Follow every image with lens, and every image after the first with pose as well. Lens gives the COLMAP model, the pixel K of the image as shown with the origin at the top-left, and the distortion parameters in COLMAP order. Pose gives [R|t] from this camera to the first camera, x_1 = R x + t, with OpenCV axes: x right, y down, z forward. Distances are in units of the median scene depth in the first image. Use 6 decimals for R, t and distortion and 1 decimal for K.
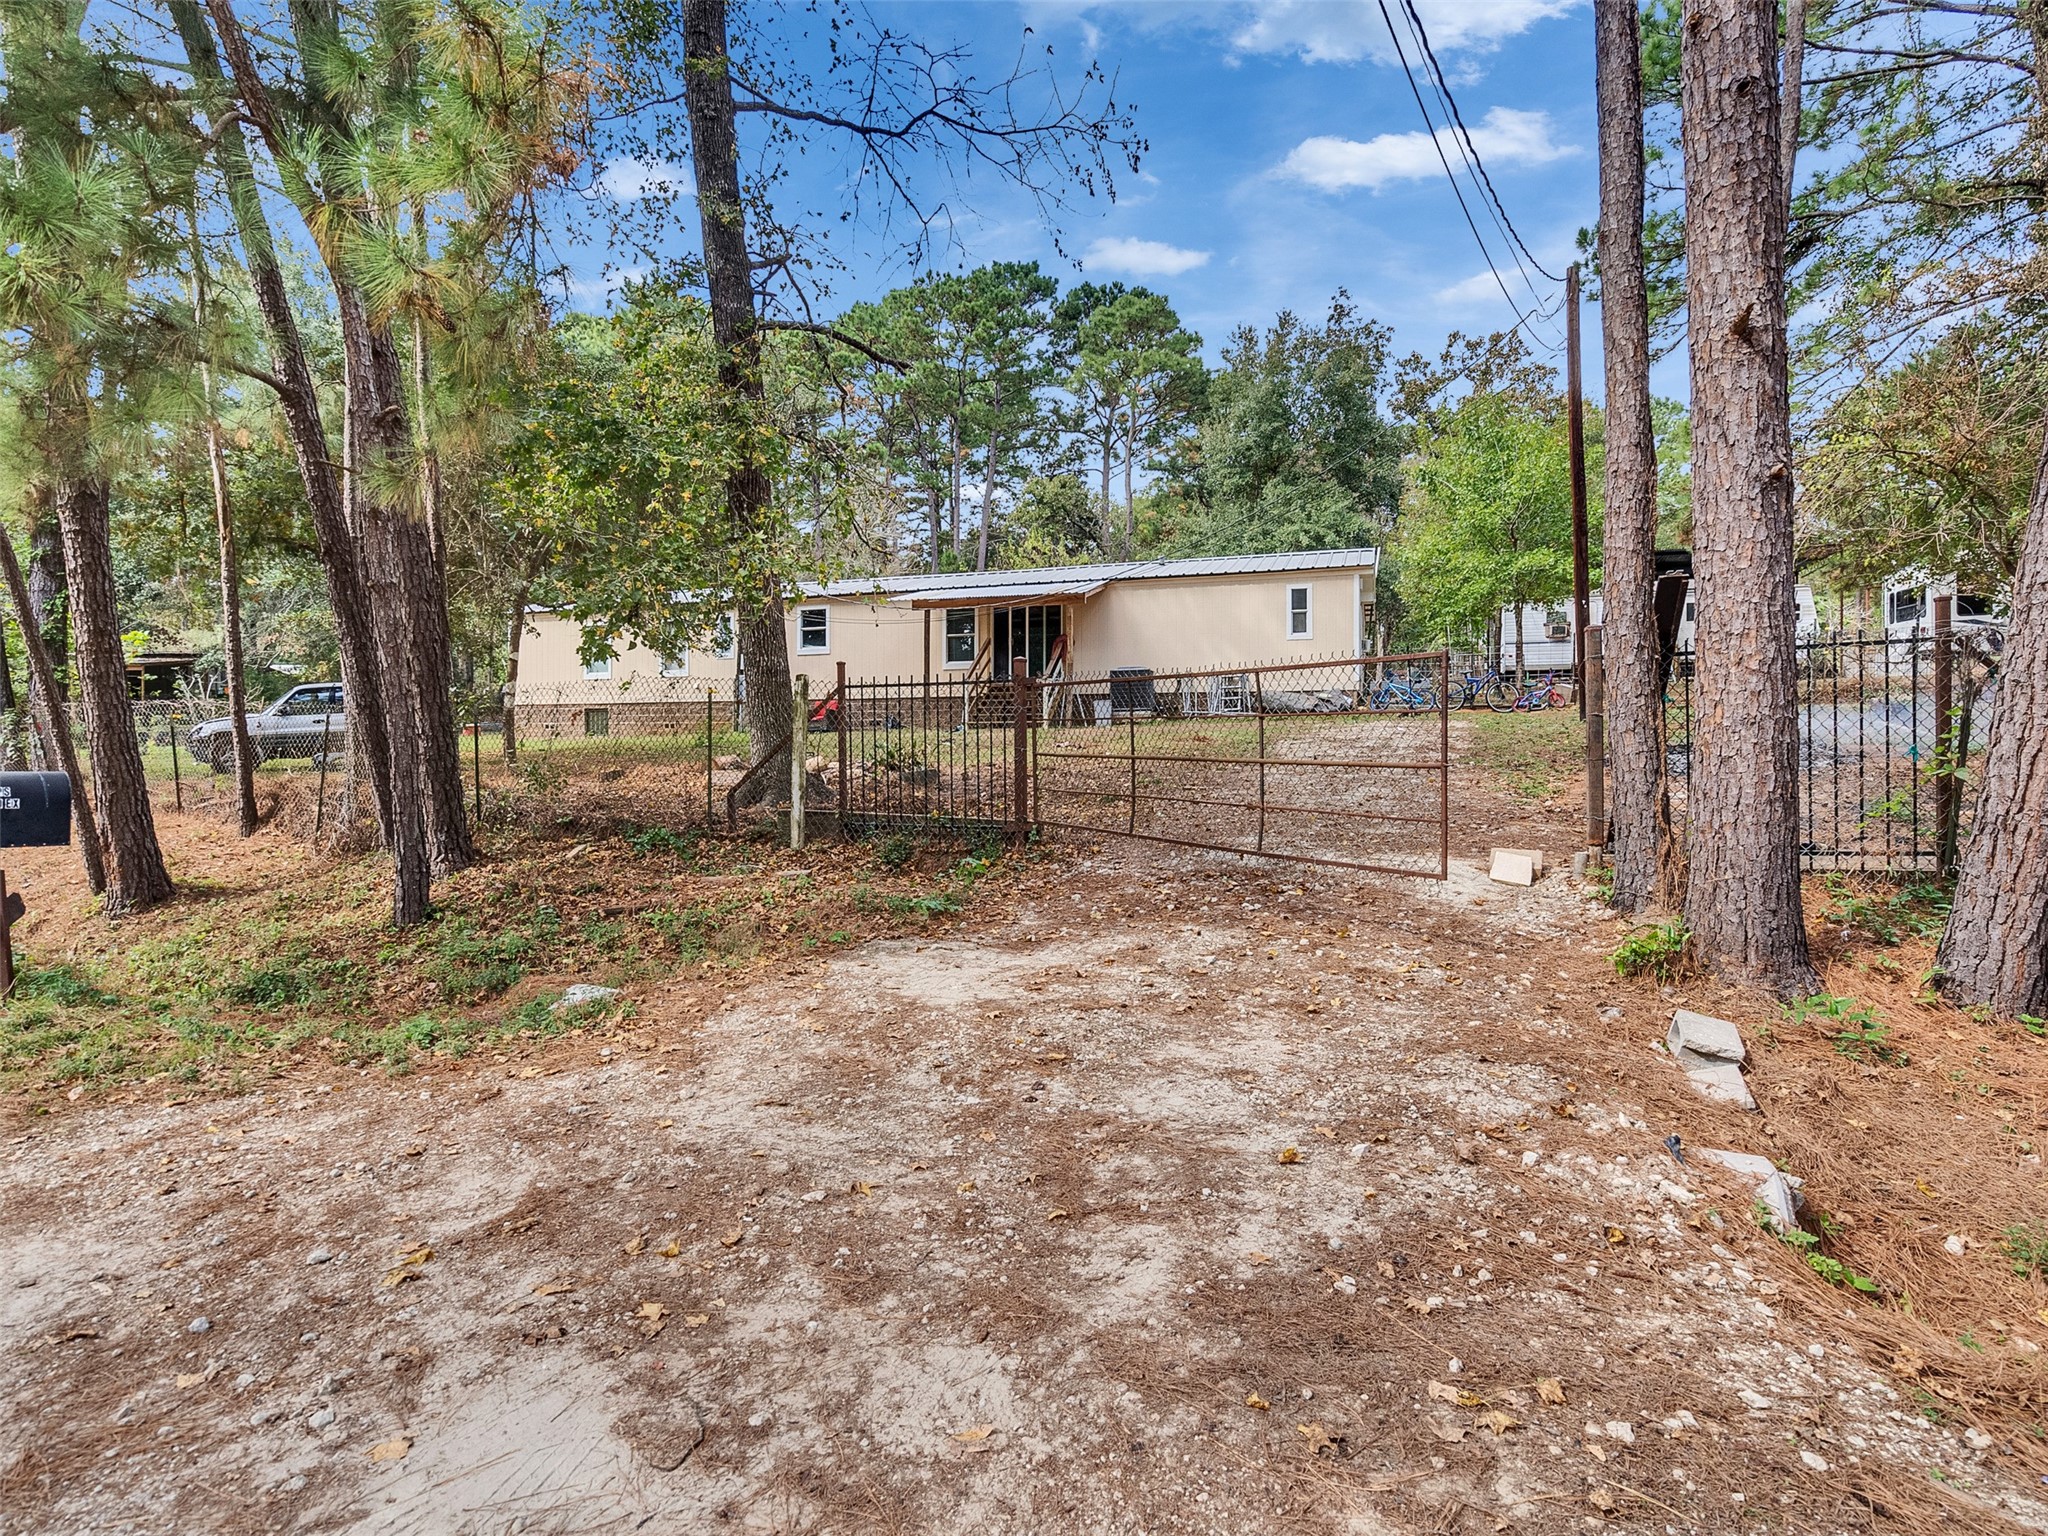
lens RADIAL K [[1040.3, 0, 1002.8], [0, 1040.3, 771.4], [0, 0, 1]] dist [-0.005378, 0.007020]
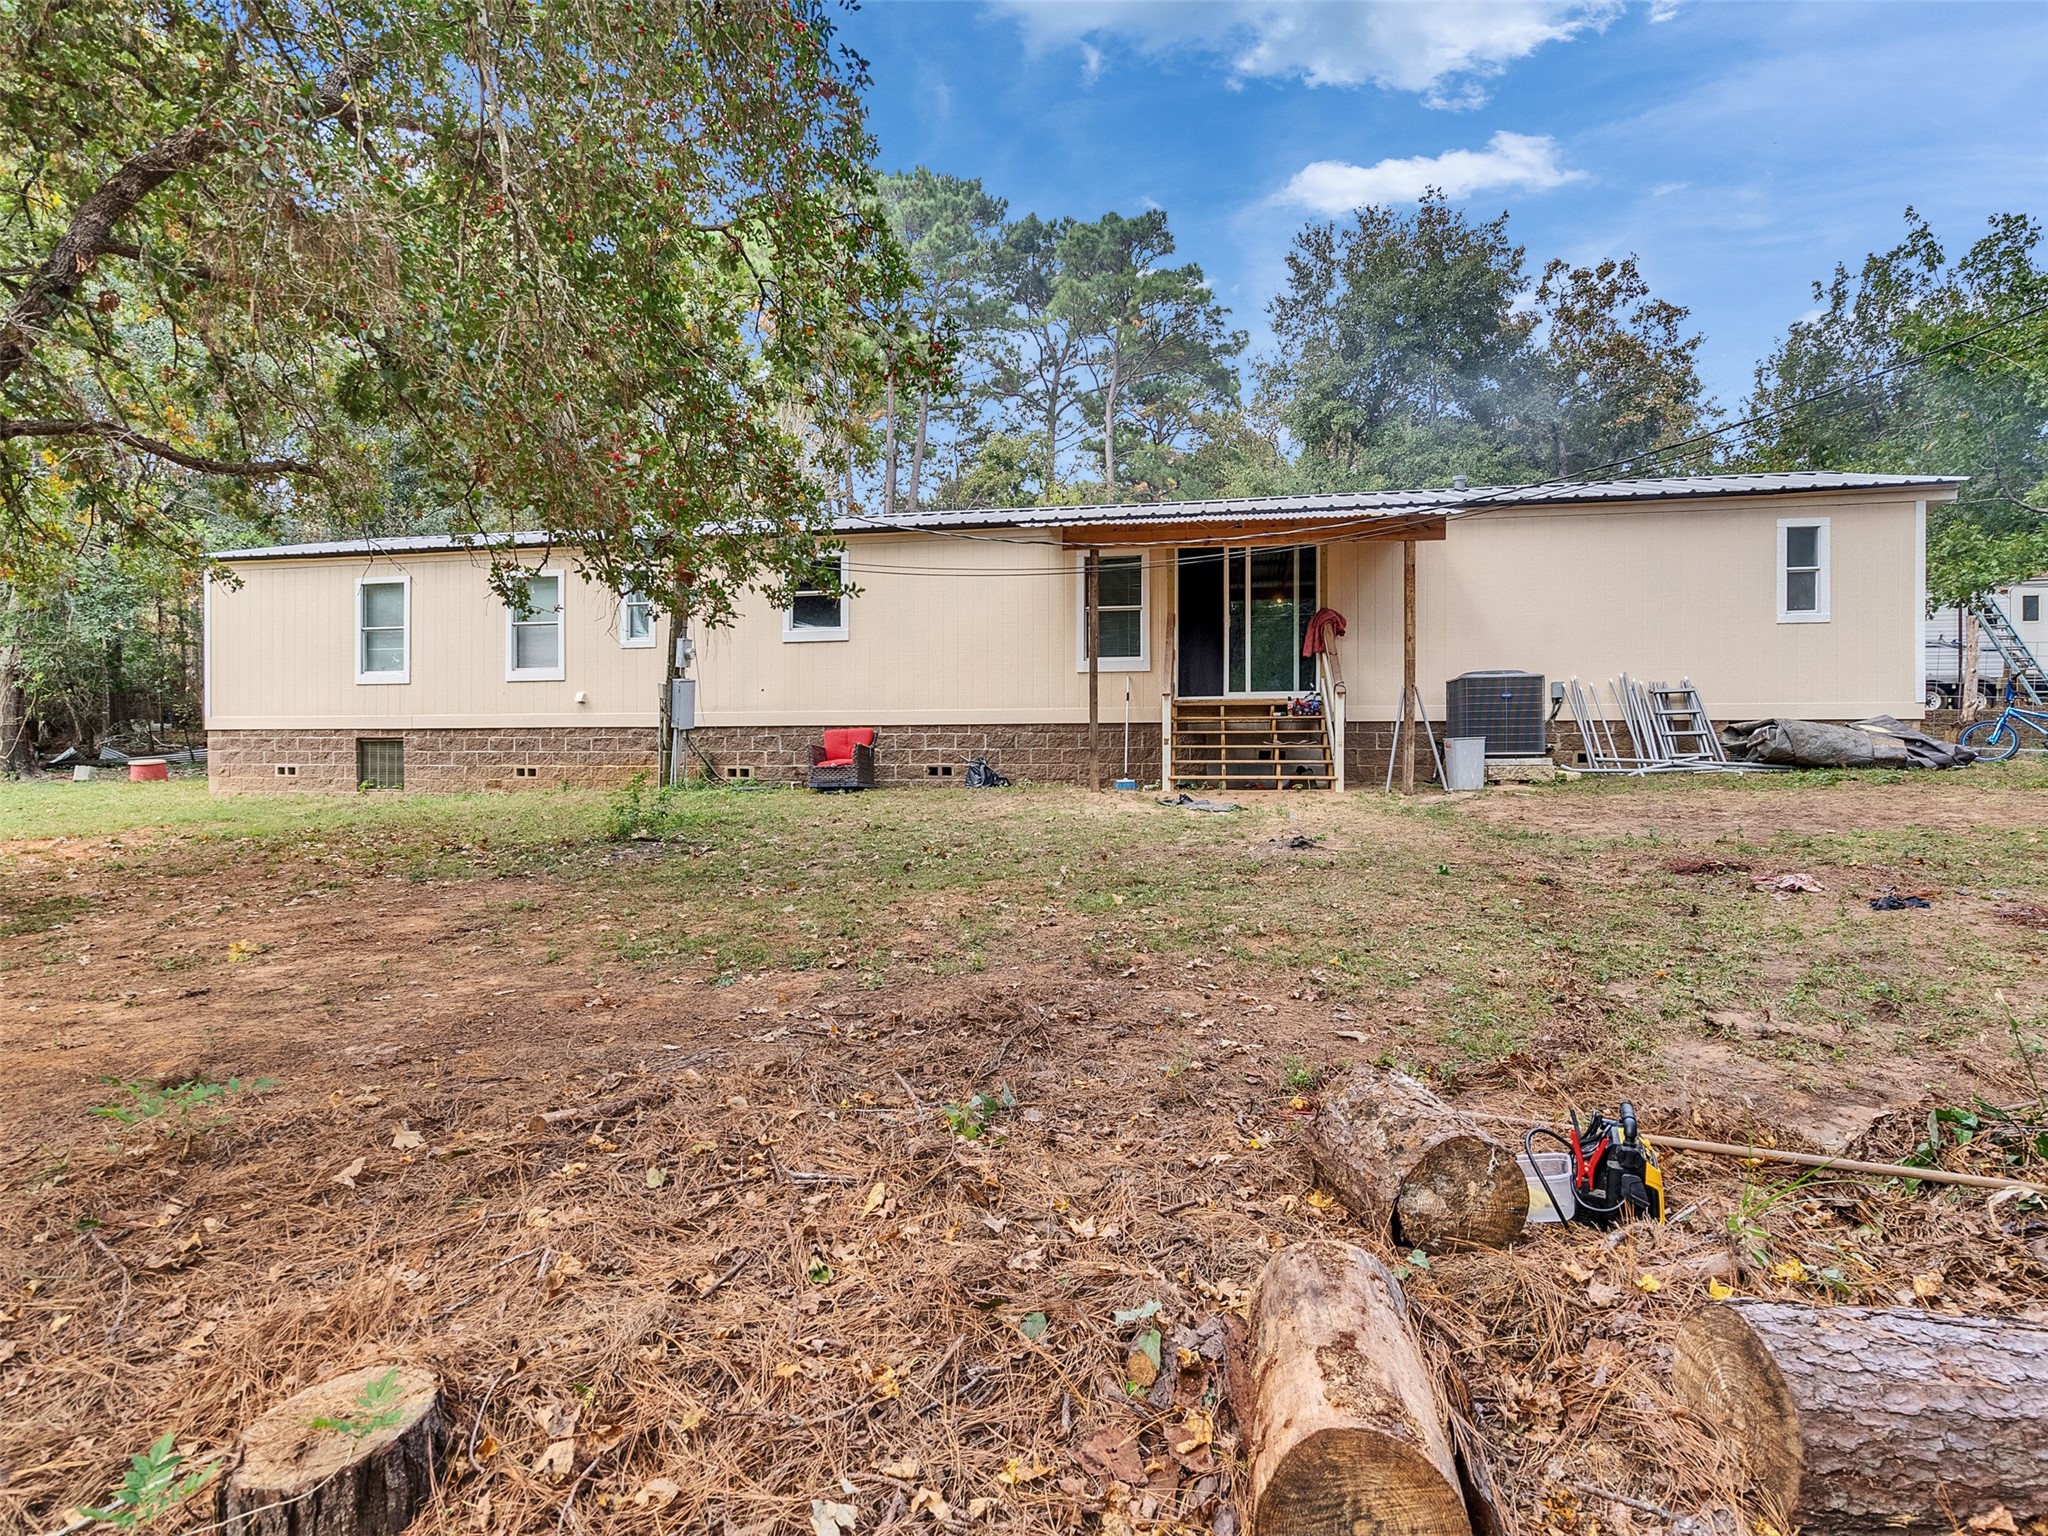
lens RADIAL K [[1040.3, 0, 1002.8], [0, 1040.3, 771.4], [0, 0, 1]] dist [-0.005378, 0.007020]
pose [[0.988553, -0.000715, 0.150871, -0.165789], [0.002416, 0.999936, -0.011092, -0.038856], [-0.150853, 0.011329, 0.988491, 0.453630]]
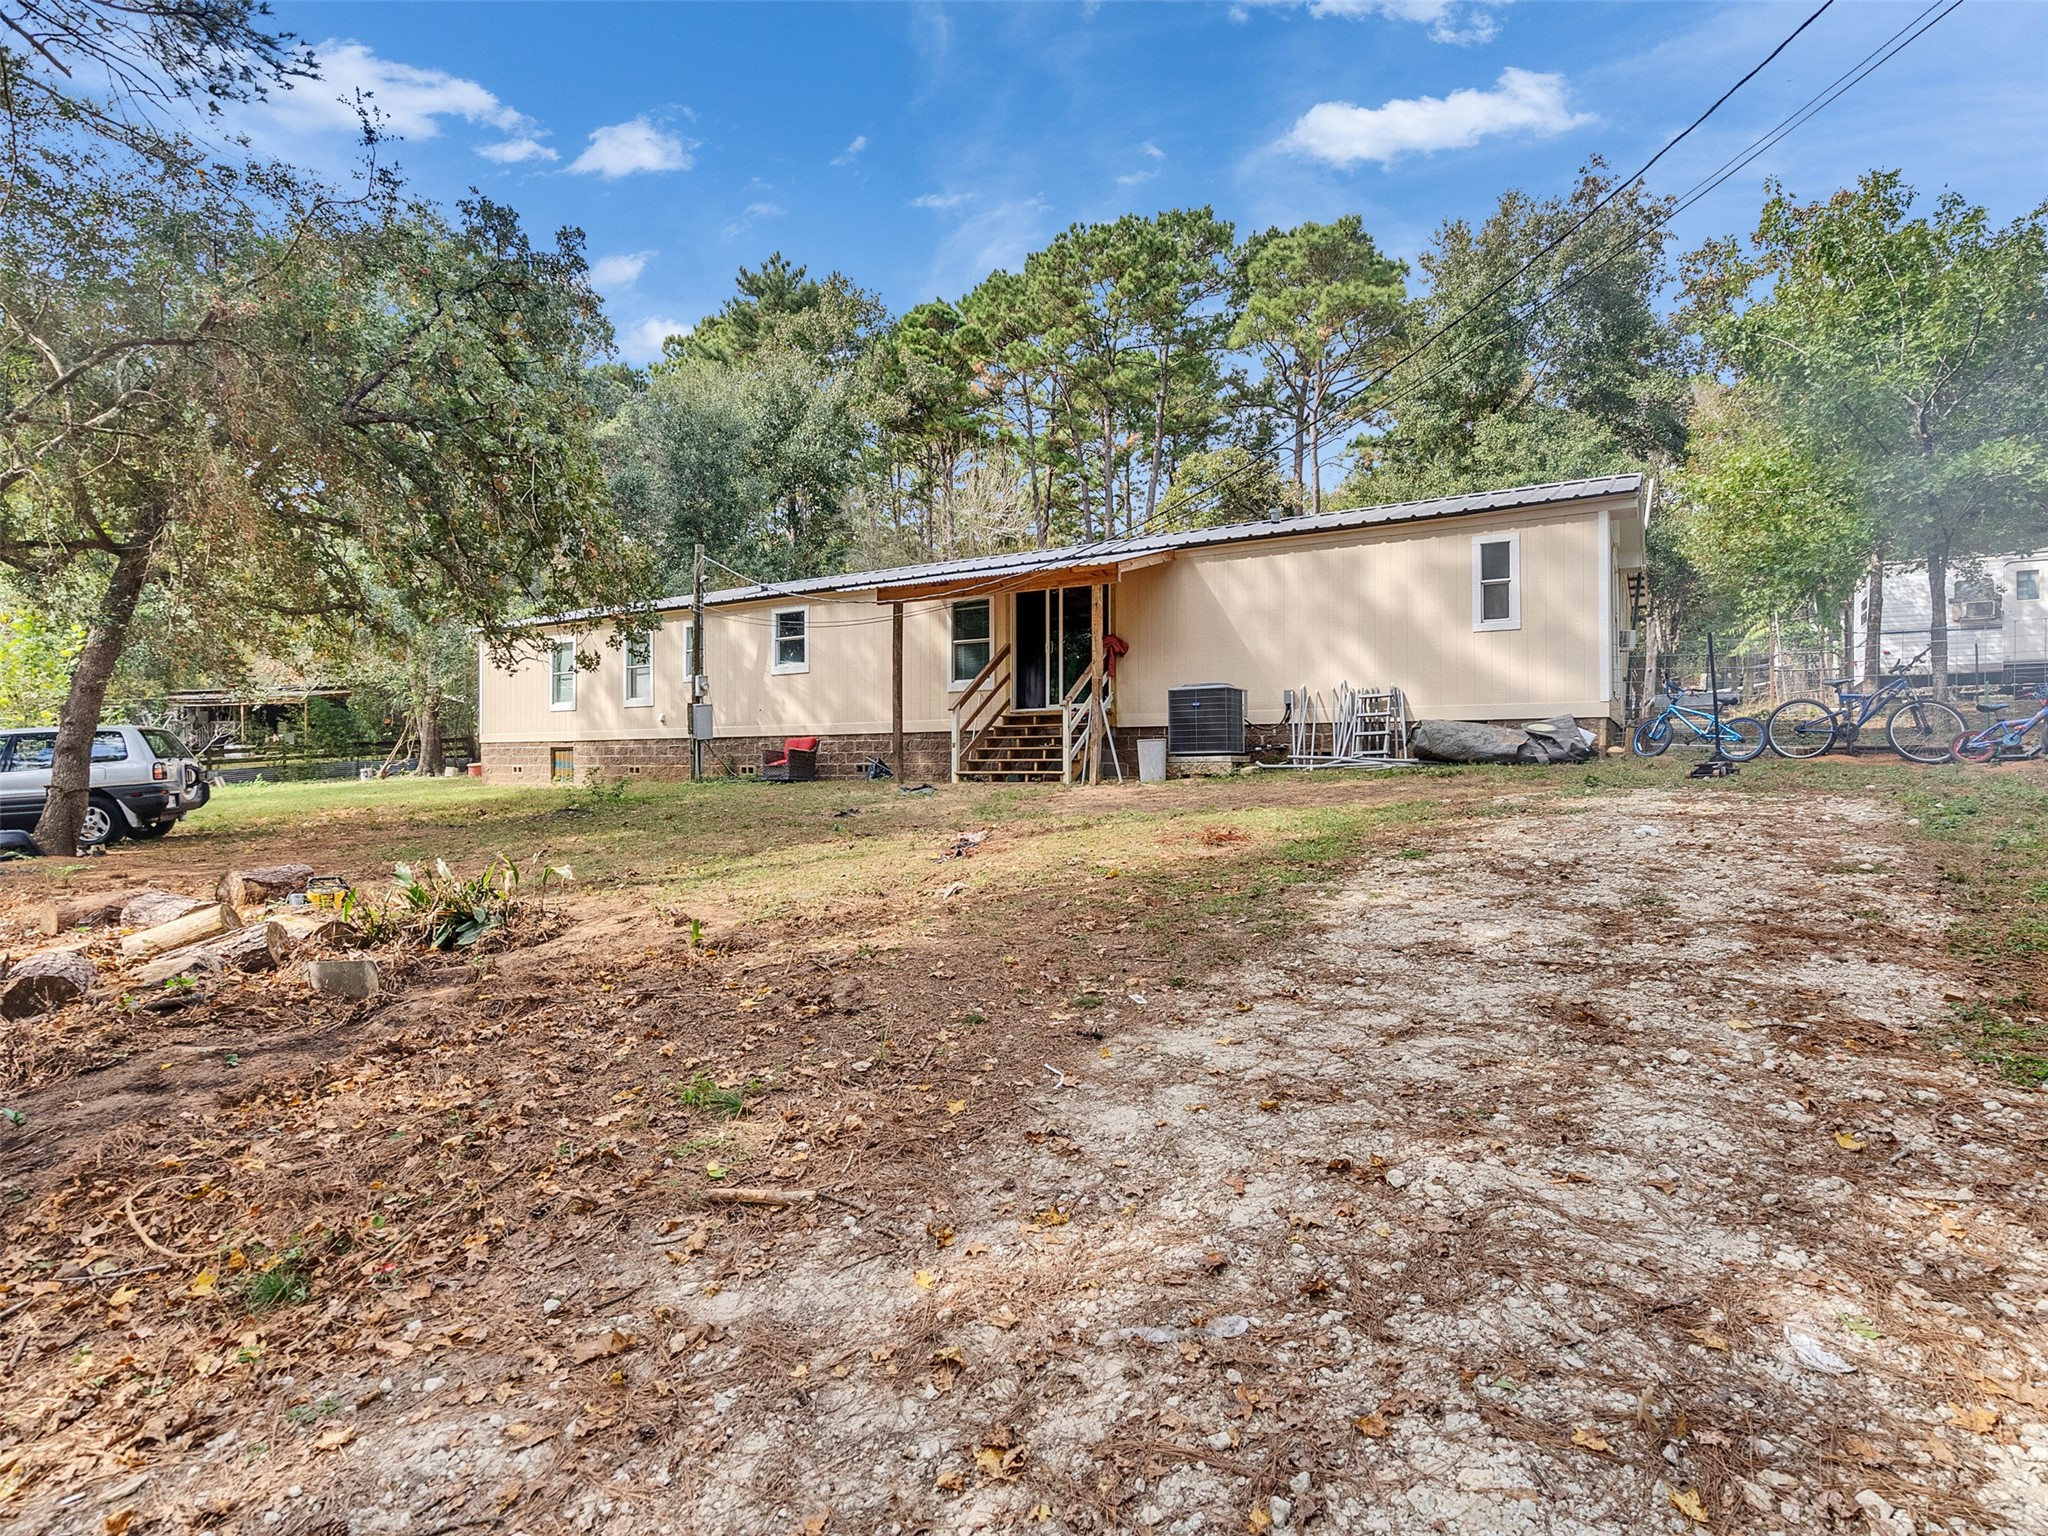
lens RADIAL K [[1040.3, 0, 1002.8], [0, 1040.3, 771.4], [0, 0, 1]] dist [-0.005378, 0.007020]
pose [[0.976017, -0.000345, -0.217694, 0.120808], [-0.002995, 0.999883, -0.015009, -0.032953], [0.217674, 0.015301, 0.975902, 0.318297]]
